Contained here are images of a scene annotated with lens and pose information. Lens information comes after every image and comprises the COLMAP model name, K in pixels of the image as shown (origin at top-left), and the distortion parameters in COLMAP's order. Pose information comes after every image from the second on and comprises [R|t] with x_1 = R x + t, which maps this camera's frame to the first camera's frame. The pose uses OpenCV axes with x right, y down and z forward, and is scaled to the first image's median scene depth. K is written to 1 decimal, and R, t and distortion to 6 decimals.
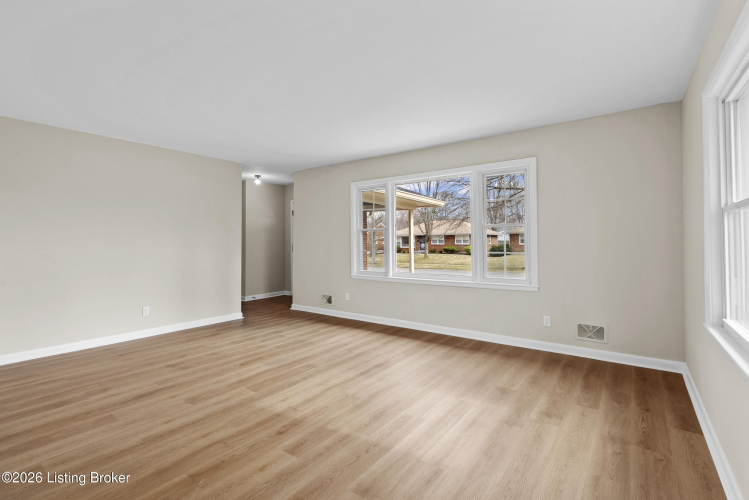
lens RADIAL K [[347.4, 0, 375.9], [0, 347.4, 236.0], [0, 0, 1]] dist [-0.002392, -0.000325]
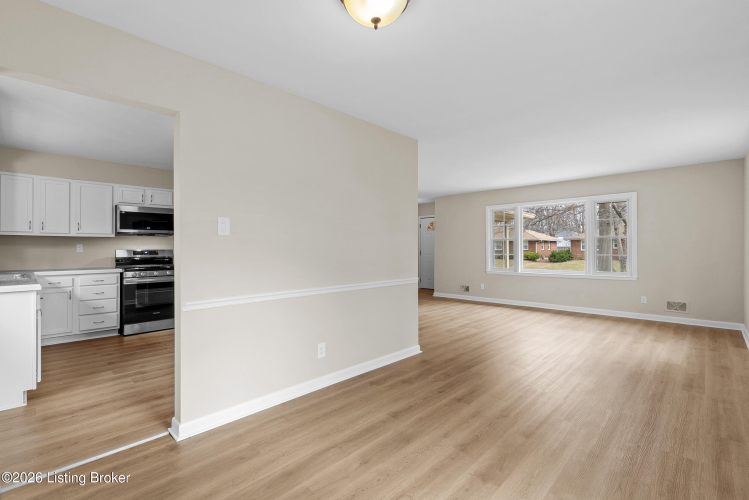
lens RADIAL K [[347.4, 0, 370.0], [0, 347.4, 249.8], [0, 0, 1]] dist [-0.002392, -0.000325]
pose [[0.990977, -0.001871, -0.134015, -0.536150], [0.004734, 0.999767, 0.021052, -0.012736], [0.133945, -0.021496, 0.990756, -0.719661]]
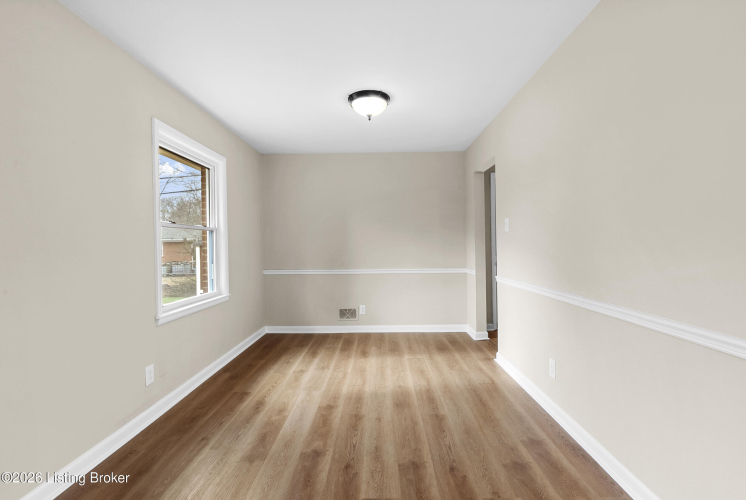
lens RADIAL K [[346.0, 0, 375.3], [0, 346.0, 248.7], [0, 0, 1]] dist [-0.002392, -0.000325]
pose [[-0.808702, 0.020771, -0.587852, -0.070587], [0.027851, 0.999608, -0.002995, 0.012123], [0.587559, -0.018794, -0.808963, 0.521040]]
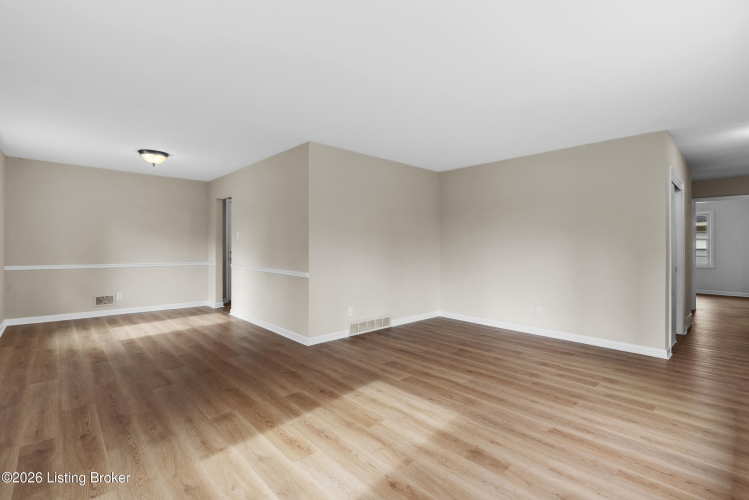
lens RADIAL K [[347.4, 0, 372.4], [0, 347.4, 247.0], [0, 0, 1]] dist [-0.002392, -0.000325]
pose [[-0.189927, 0.006060, -0.981780, 0.636320], [0.012545, 0.999914, 0.003745, 0.015113], [0.981718, -0.011605, -0.189986, 0.944973]]
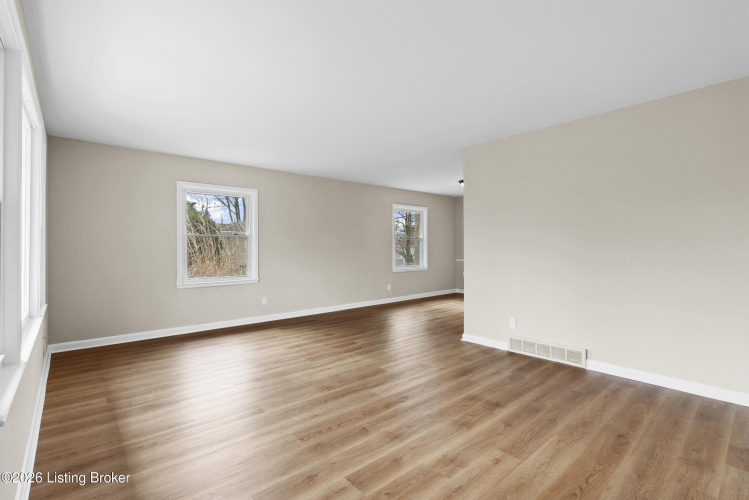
lens RADIAL K [[347.4, 0, 378.6], [0, 347.4, 243.2], [0, 0, 1]] dist [-0.002392, -0.000325]
pose [[-0.977906, 0.009839, 0.208815, -0.508533], [0.003958, 0.999584, -0.028563, 0.034767], [-0.209010, -0.027106, -0.977538, 1.858463]]
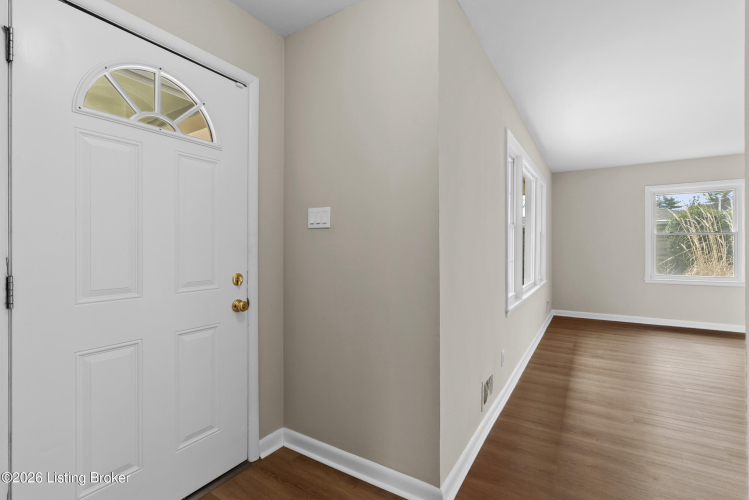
lens RADIAL K [[347.4, 0, 374.6], [0, 347.4, 248.7], [0, 0, 1]] dist [-0.002392, -0.000325]
pose [[-0.076397, 0.002381, 0.997075, -0.905923], [-0.014909, 0.999883, -0.003530, 0.045703], [-0.996966, -0.015135, -0.076352, 2.000398]]
